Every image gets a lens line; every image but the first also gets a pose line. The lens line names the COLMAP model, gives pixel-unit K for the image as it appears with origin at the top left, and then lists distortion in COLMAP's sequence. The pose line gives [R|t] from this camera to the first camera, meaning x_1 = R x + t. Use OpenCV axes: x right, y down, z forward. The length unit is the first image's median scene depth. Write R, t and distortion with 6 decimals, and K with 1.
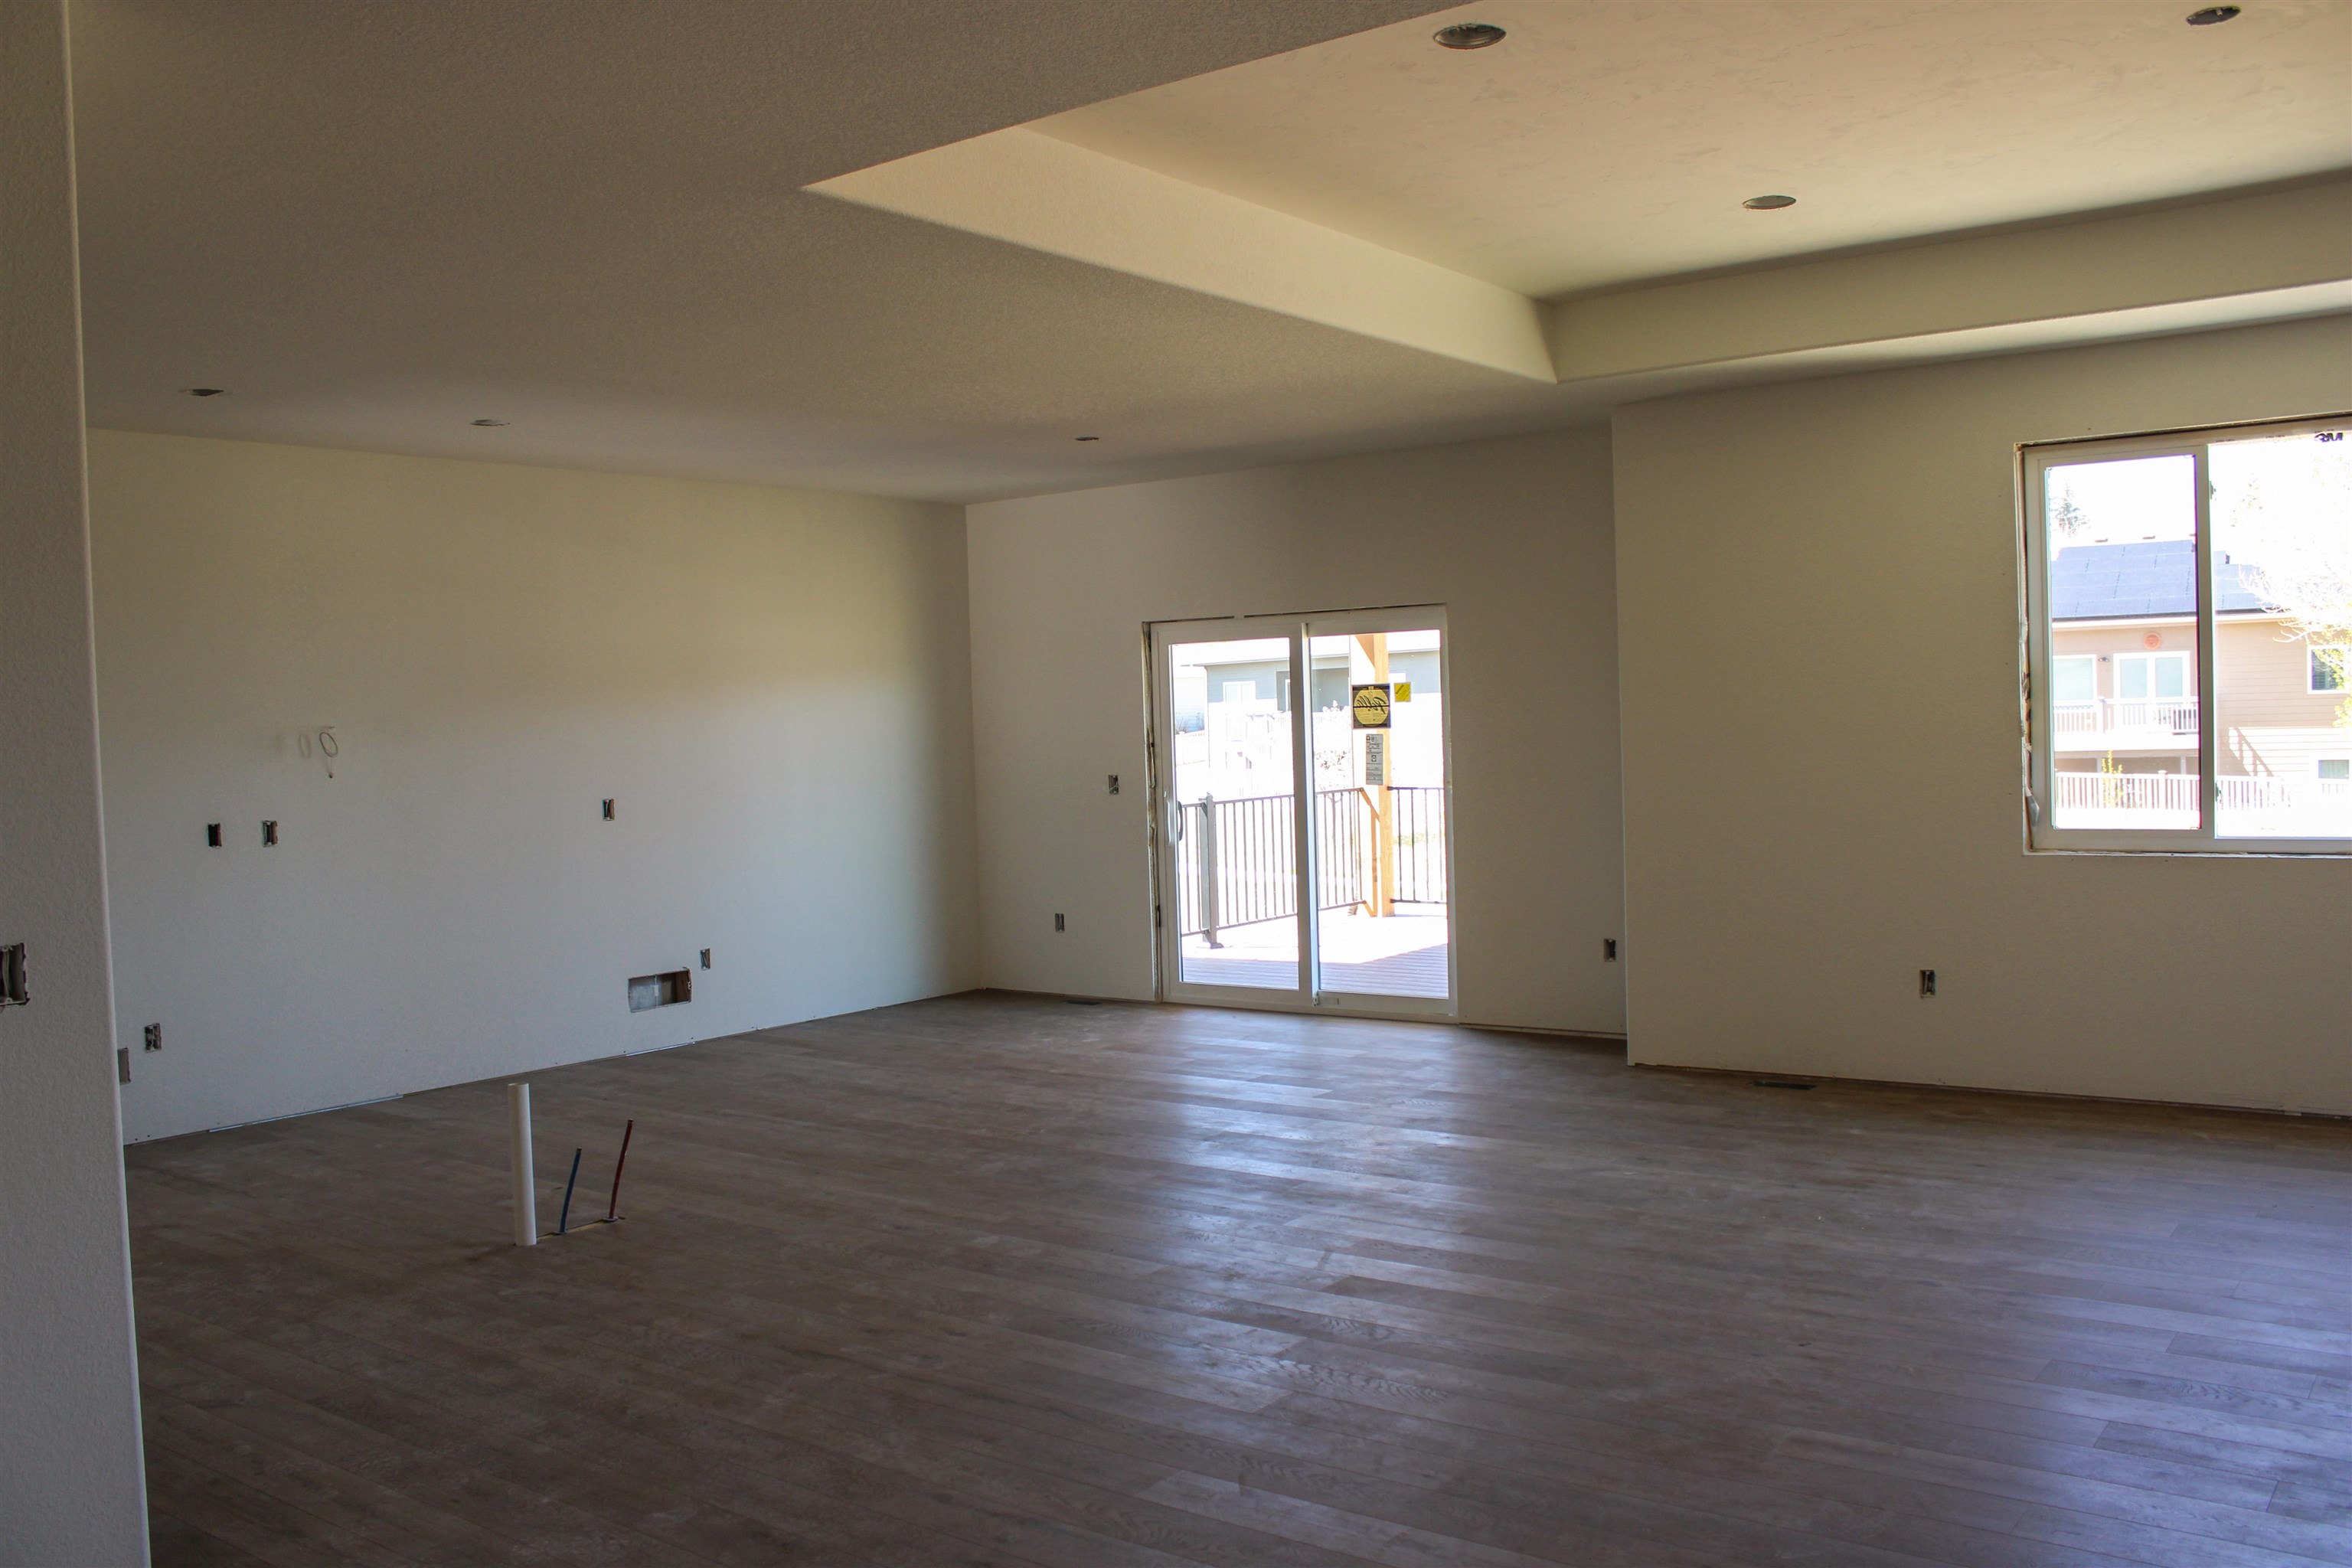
lens RADIAL K [[1954.0, 0, 1174.9], [0, 1954.0, 779.3], [0, 0, 1]] dist [-0.157037, 0.142209]
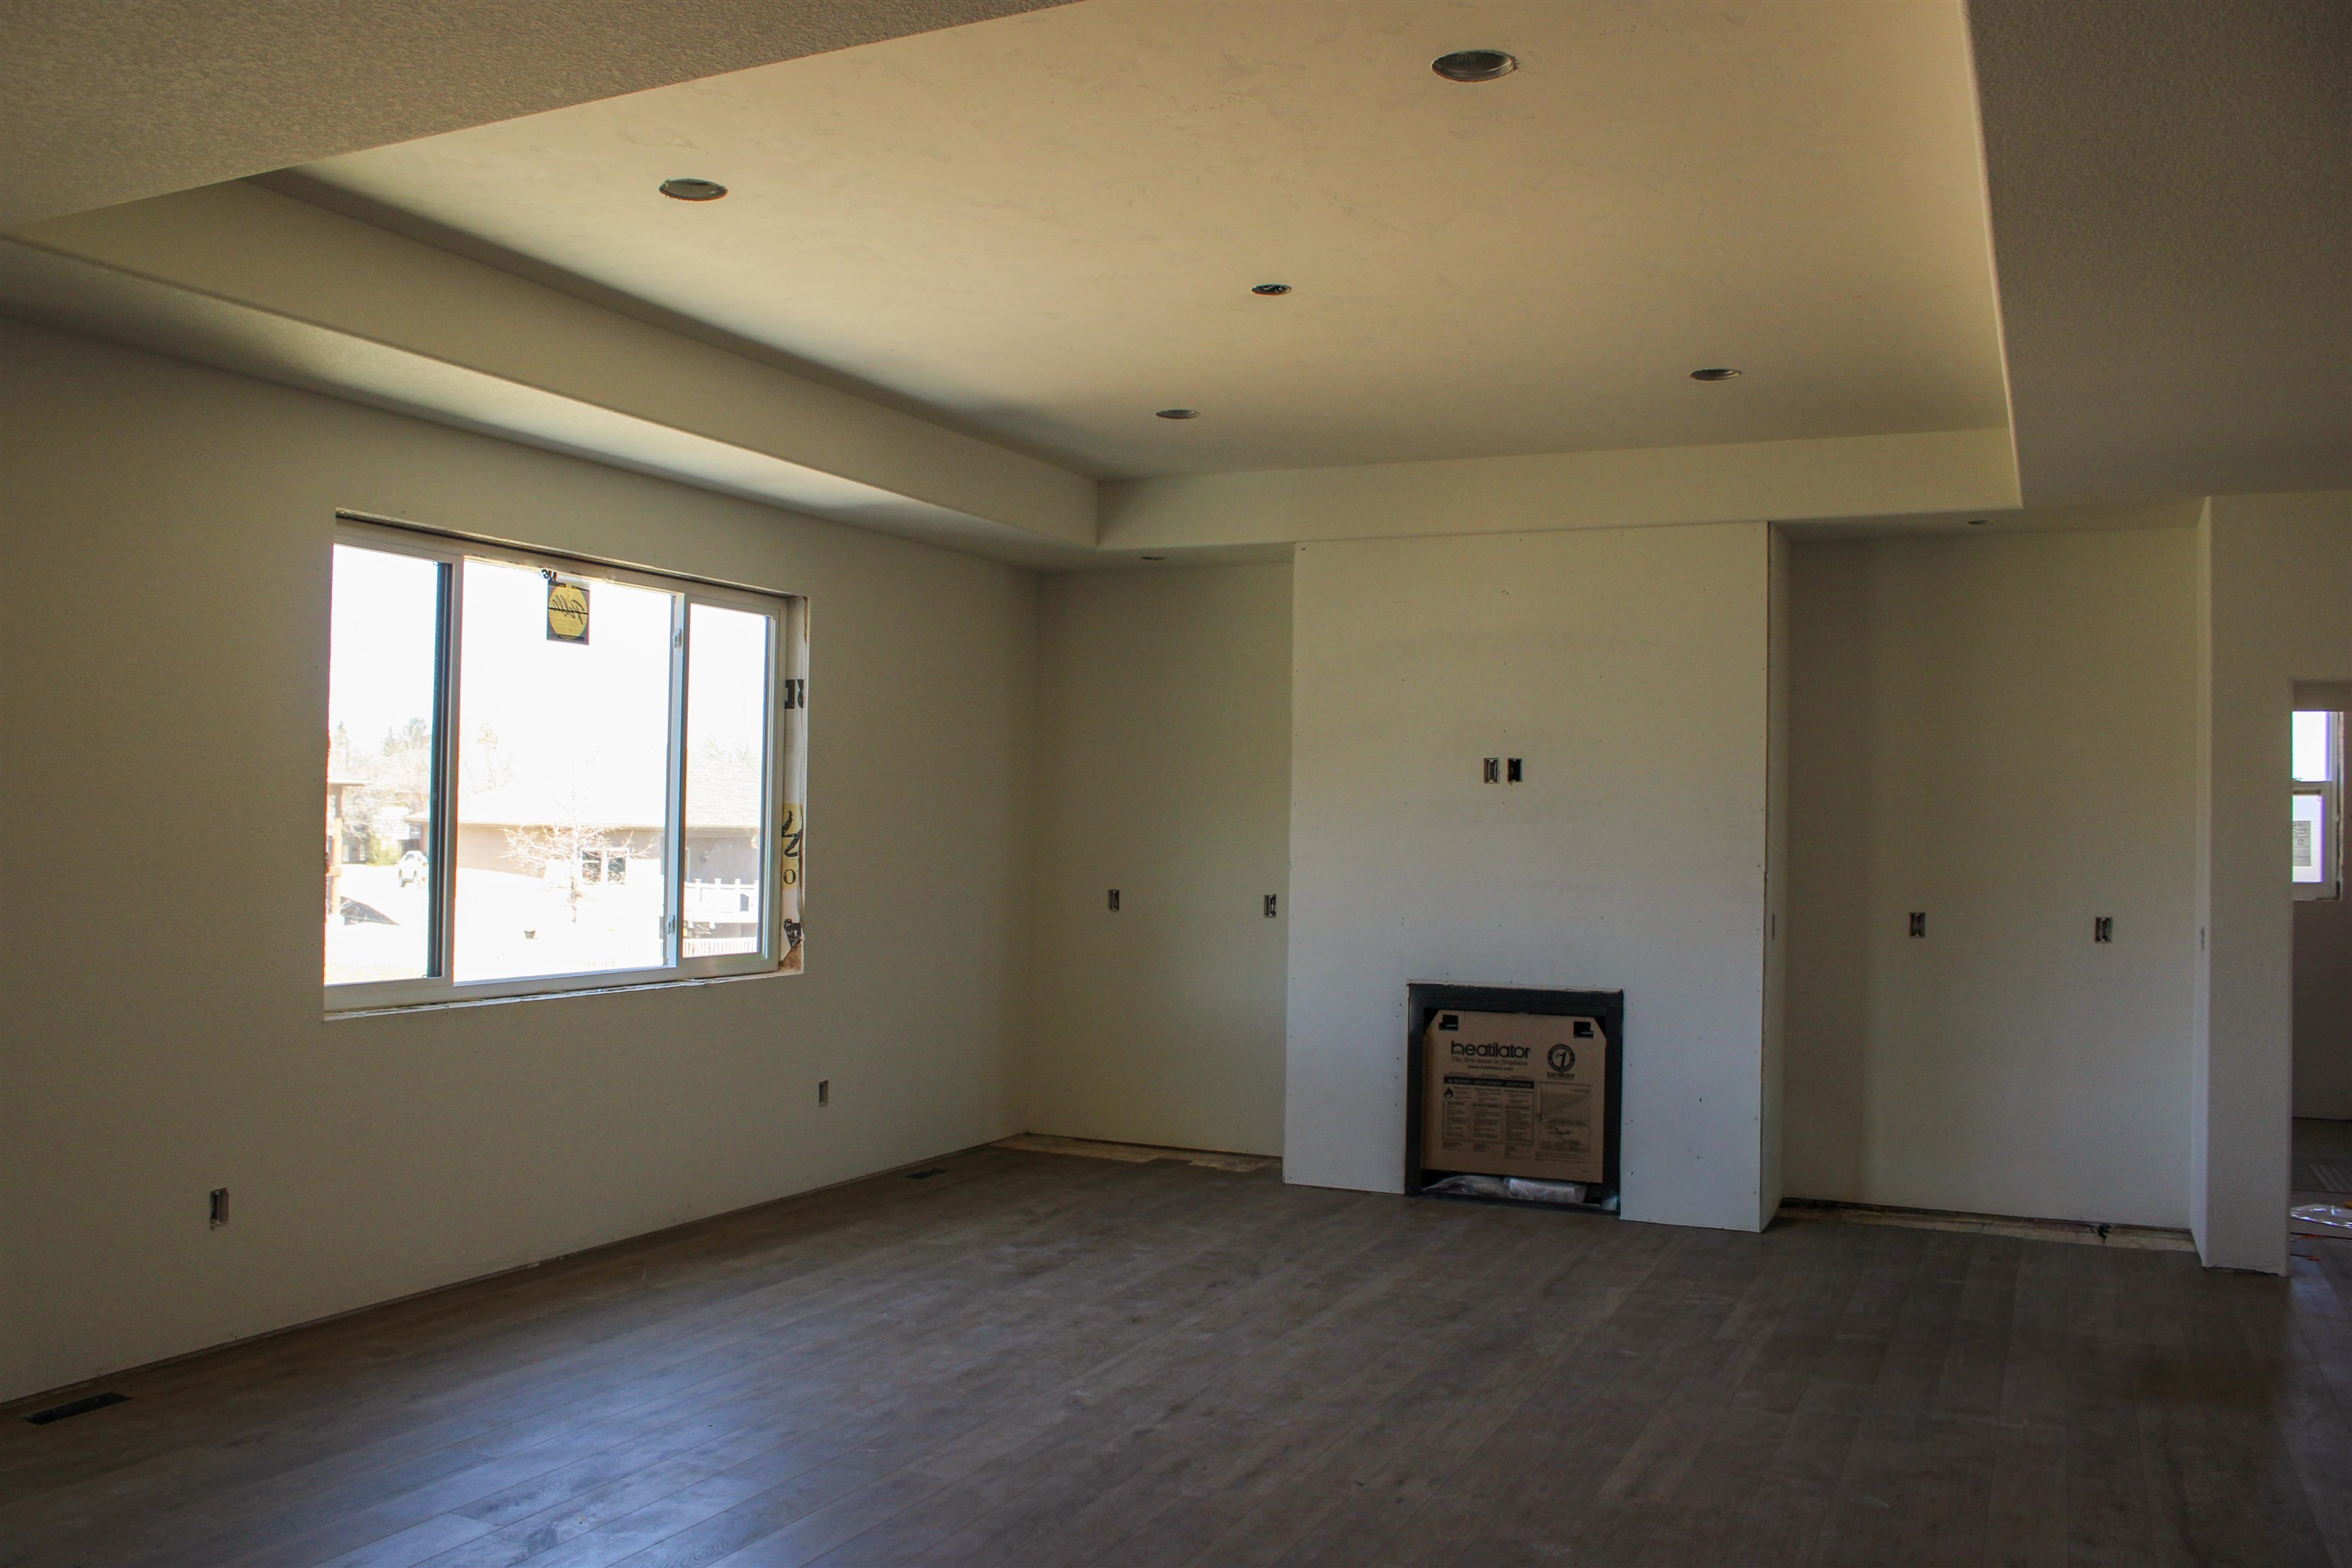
lens RADIAL K [[1954.0, 0, 1162.0], [0, 1954.0, 781.1], [0, 0, 1]] dist [-0.157037, 0.142209]
pose [[-0.194960, 0.053957, 0.979326, -0.621995], [0.024508, 0.998442, -0.050132, -0.019023], [-0.980505, 0.014228, -0.195979, 1.248836]]
